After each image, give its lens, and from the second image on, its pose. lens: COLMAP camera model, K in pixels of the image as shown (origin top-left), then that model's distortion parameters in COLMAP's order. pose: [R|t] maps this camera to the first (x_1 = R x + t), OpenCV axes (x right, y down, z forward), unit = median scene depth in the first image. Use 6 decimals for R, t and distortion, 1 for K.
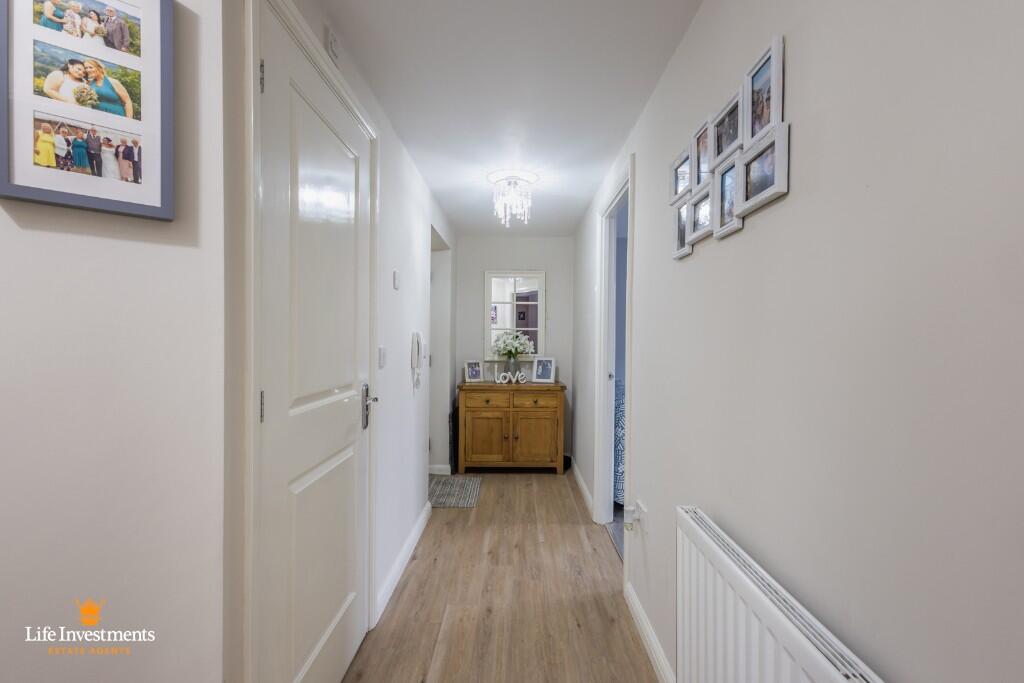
lens RADIAL K [[469.0, 0, 512.0], [0, 469.0, 341.5], [0, 0, 1]] dist [0.014692, -0.003836]
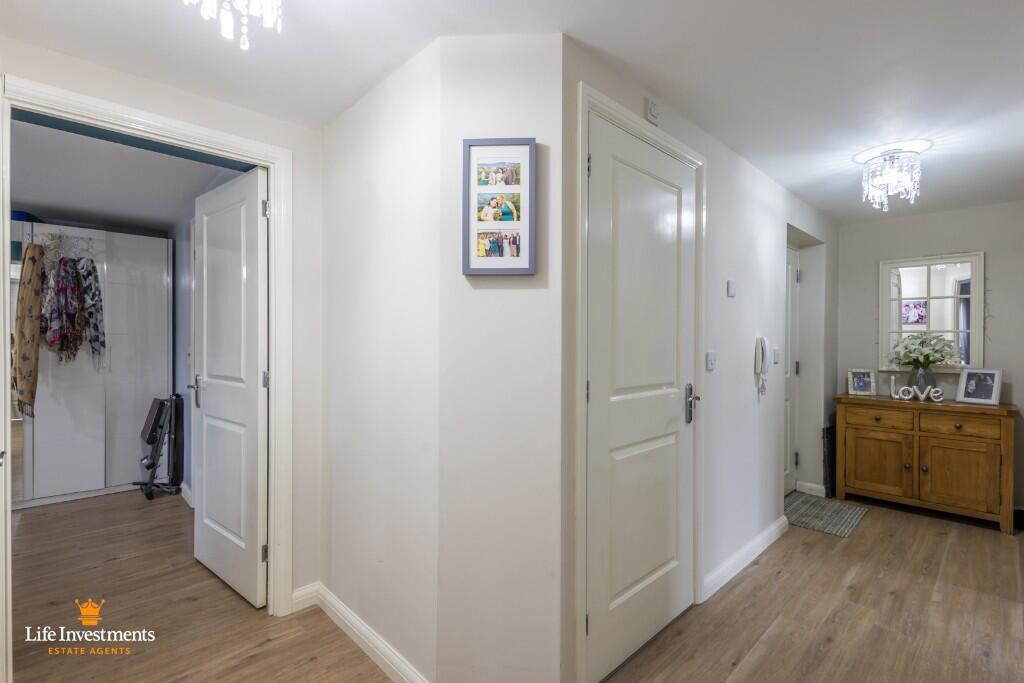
lens RADIAL K [[469.0, 0, 512.0], [0, 469.0, 341.5], [0, 0, 1]] dist [0.014692, -0.003836]
pose [[0.704700, -0.001423, -0.709504, 0.124178], [-0.004624, 0.999968, -0.006599, -0.002170], [0.709490, 0.007931, 0.704671, -0.070470]]
